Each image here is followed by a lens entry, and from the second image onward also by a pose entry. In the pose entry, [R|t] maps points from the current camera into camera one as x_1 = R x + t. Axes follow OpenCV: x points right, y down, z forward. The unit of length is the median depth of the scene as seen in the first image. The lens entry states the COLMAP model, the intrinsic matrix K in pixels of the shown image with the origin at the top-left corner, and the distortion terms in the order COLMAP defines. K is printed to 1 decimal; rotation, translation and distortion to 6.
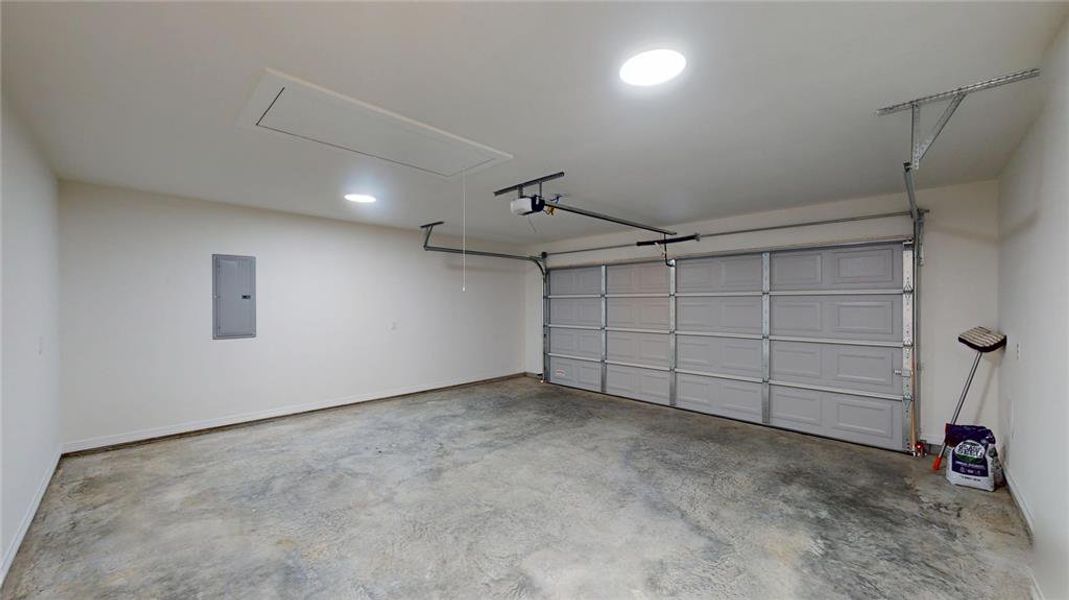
lens RADIAL K [[385.5, 0, 514.6], [0, 385.5, 296.8], [0, 0, 1]] dist [0.020579, 0.000049]
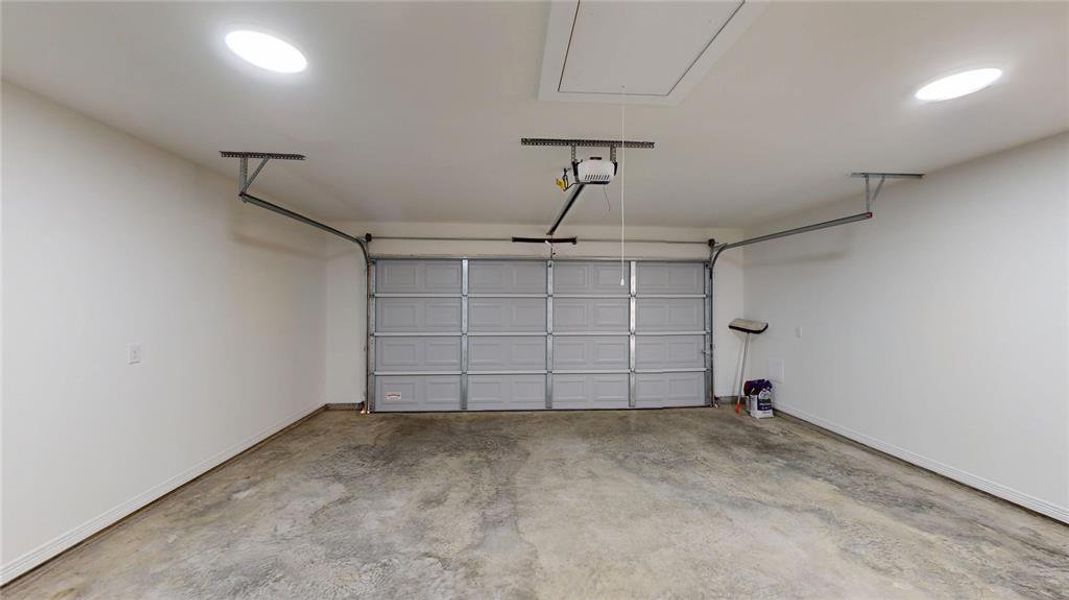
lens RADIAL K [[396.9, 0, 534.5], [0, 396.9, 300.0], [0, 0, 1]] dist [-0.015275, 0.000035]
pose [[0.650508, 0.007606, 0.759461, -0.491571], [-0.013070, 0.999914, 0.001180, 0.006302], [-0.759387, -0.010694, 0.650552, 0.478059]]
